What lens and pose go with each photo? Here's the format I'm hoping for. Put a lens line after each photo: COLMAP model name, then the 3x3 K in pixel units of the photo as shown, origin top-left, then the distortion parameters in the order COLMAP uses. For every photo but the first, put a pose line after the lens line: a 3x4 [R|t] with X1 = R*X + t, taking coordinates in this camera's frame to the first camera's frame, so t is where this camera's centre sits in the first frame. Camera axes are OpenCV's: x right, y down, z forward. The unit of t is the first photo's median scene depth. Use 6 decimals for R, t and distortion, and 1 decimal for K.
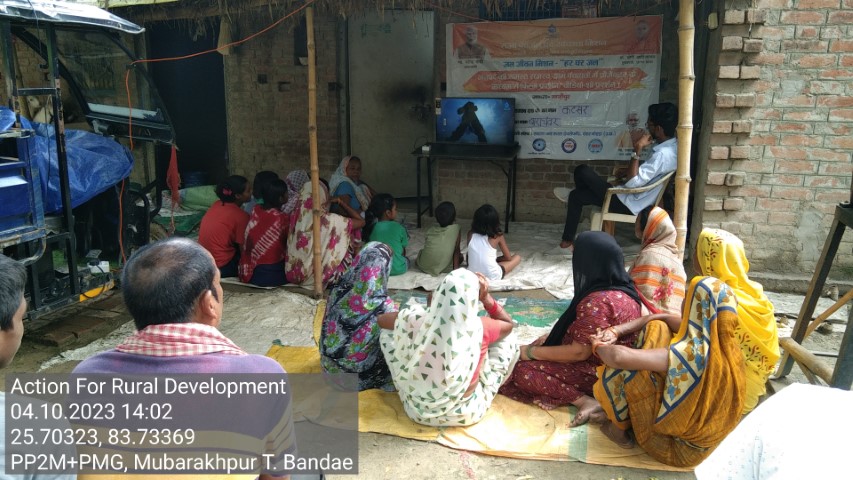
lens RADIAL K [[681.0, 0, 426.5], [0, 681.0, 240.0], [0, 0, 1]] dist [0.003750, -0.000111]
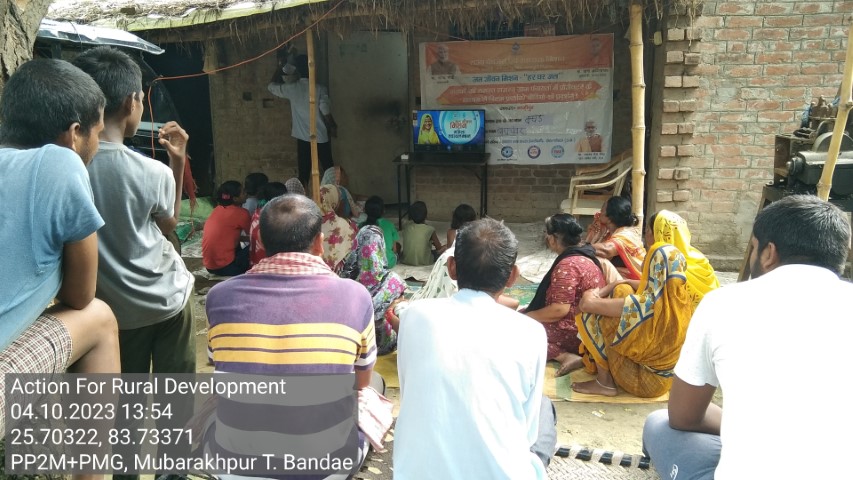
lens RADIAL K [[687.7, 0, 426.5], [0, 687.7, 240.0], [0, 0, 1]] dist [0.005381, 0.003242]
pose [[0.997387, -0.028864, 0.066233, -0.058541], [0.030899, 0.999075, -0.029906, 0.043799], [-0.065309, 0.031874, 0.997356, -0.129234]]
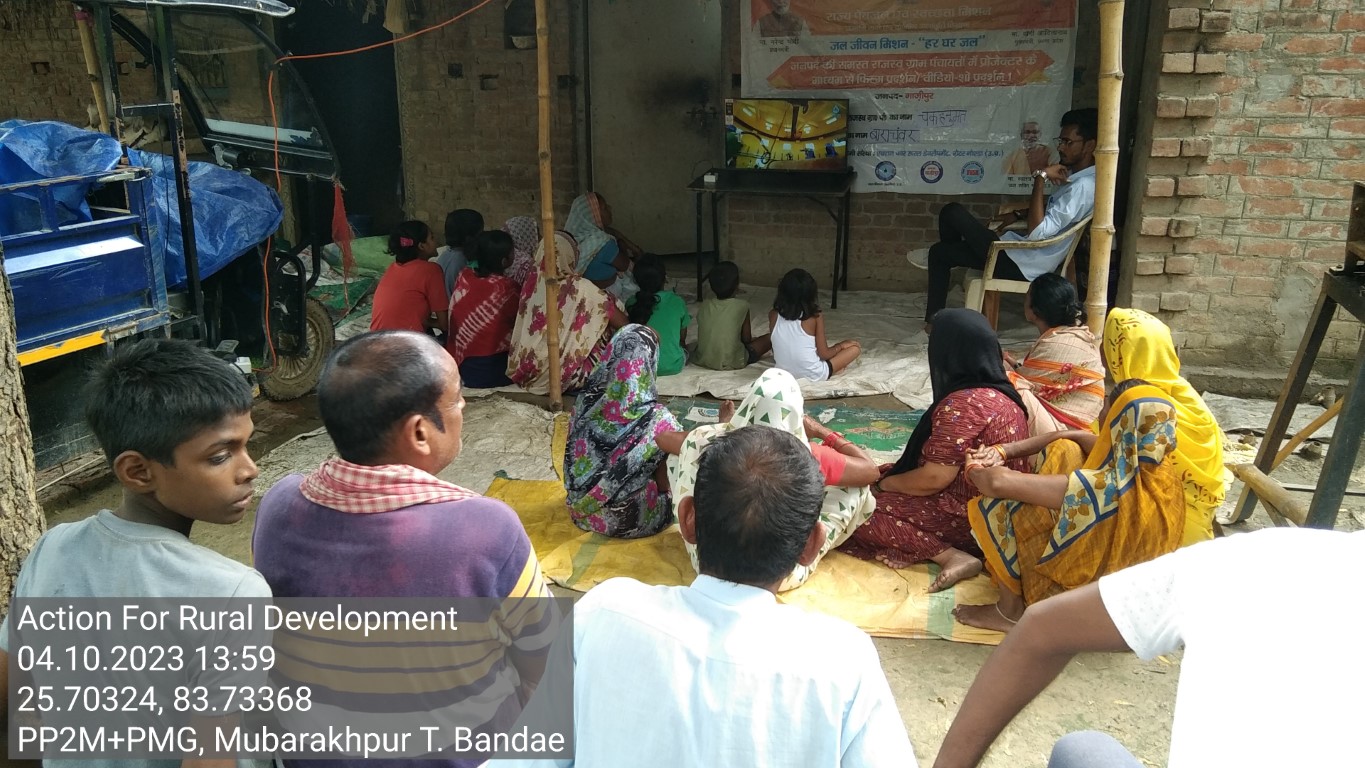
lens RADIAL K [[1094.9, 0, 682.5], [0, 1094.9, 384.0], [0, 0, 1]] dist [0.001630, 0.008017]
pose [[0.999862, -0.004650, -0.015947, -0.015894], [0.005669, 0.997901, 0.064511, -0.008806], [0.015613, -0.064592, 0.997790, -0.075239]]
